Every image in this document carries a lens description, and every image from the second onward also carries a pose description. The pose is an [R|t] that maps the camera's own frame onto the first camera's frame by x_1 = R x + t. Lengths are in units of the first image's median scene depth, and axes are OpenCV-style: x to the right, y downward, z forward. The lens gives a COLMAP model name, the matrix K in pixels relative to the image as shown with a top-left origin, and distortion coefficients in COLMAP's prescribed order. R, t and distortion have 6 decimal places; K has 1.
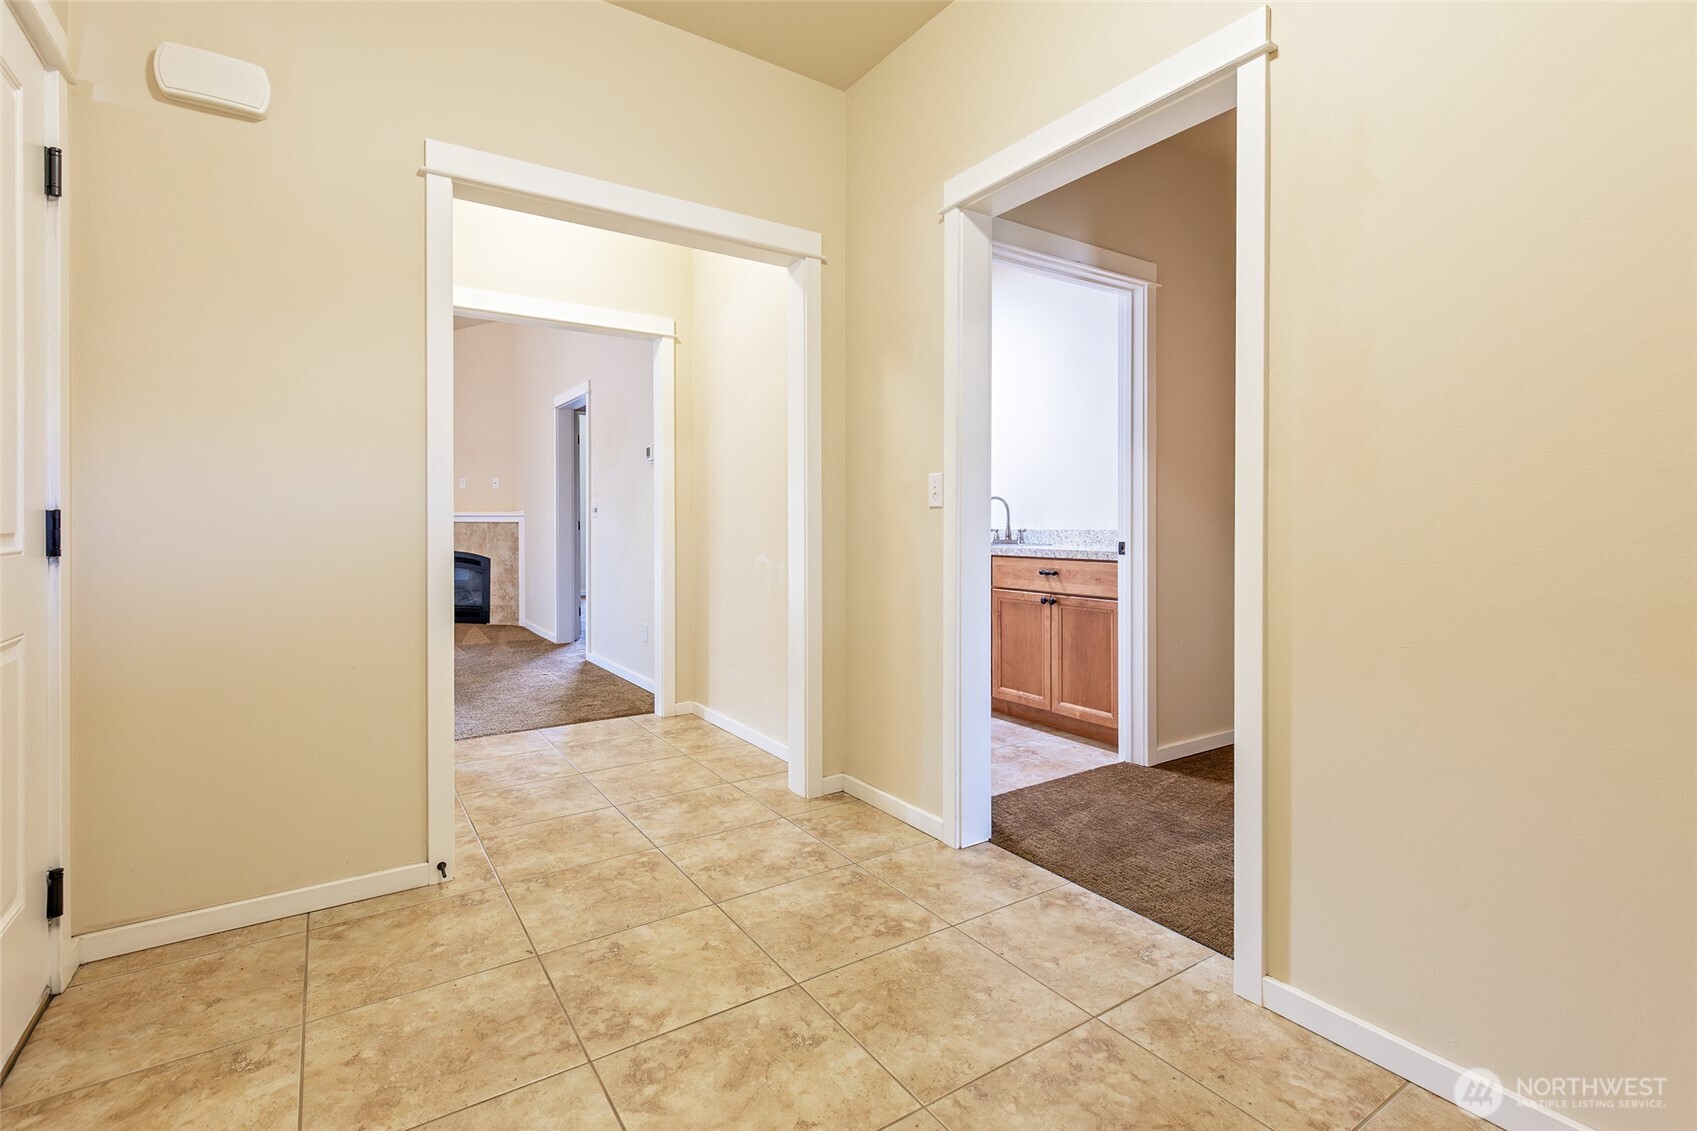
lens RADIAL K [[779.2, 0, 848.5], [0, 779.2, 536.1], [0, 0, 1]] dist [-0.000680, -0.001681]
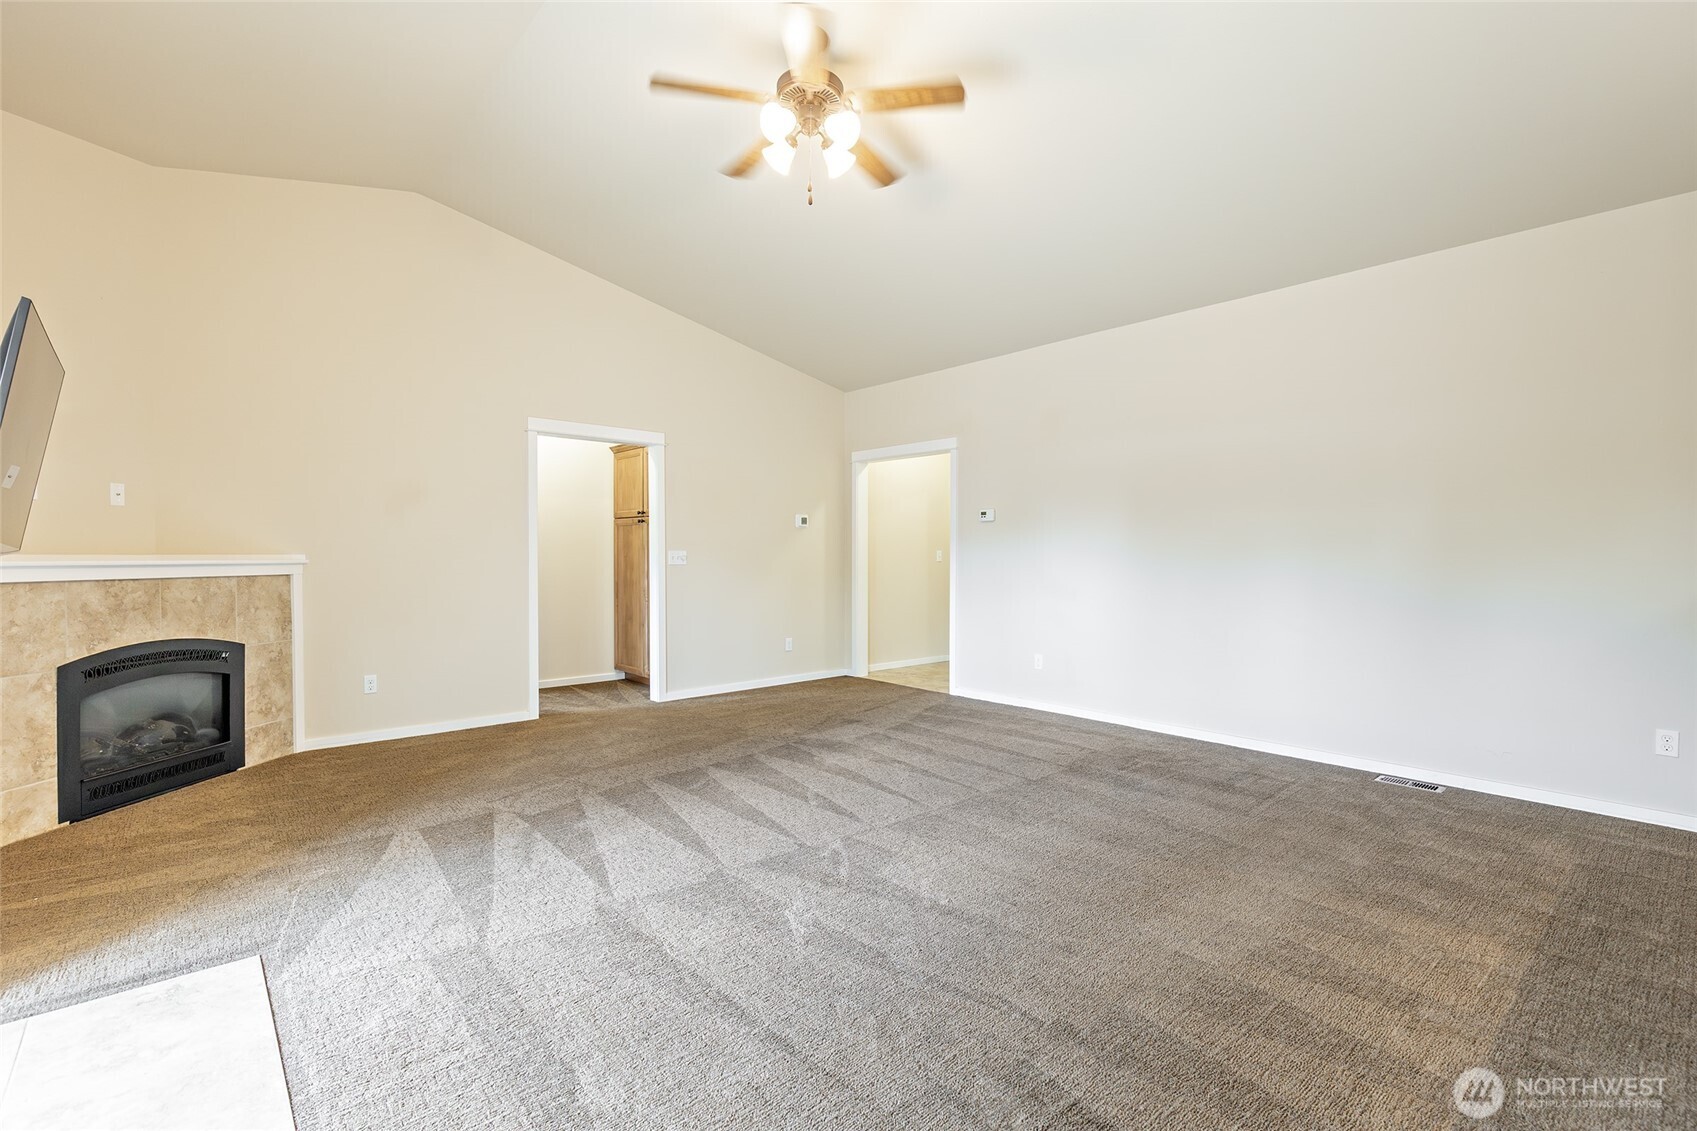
lens RADIAL K [[759.6, 0, 859.7], [0, 759.6, 533.4], [0, 0, 1]] dist [0.000629, -0.000045]
pose [[-0.144413, 0.021002, 0.989295, -1.041359], [0.007155, 0.999771, -0.020180, -0.033937], [-0.989492, 0.004164, -0.144530, 0.661170]]
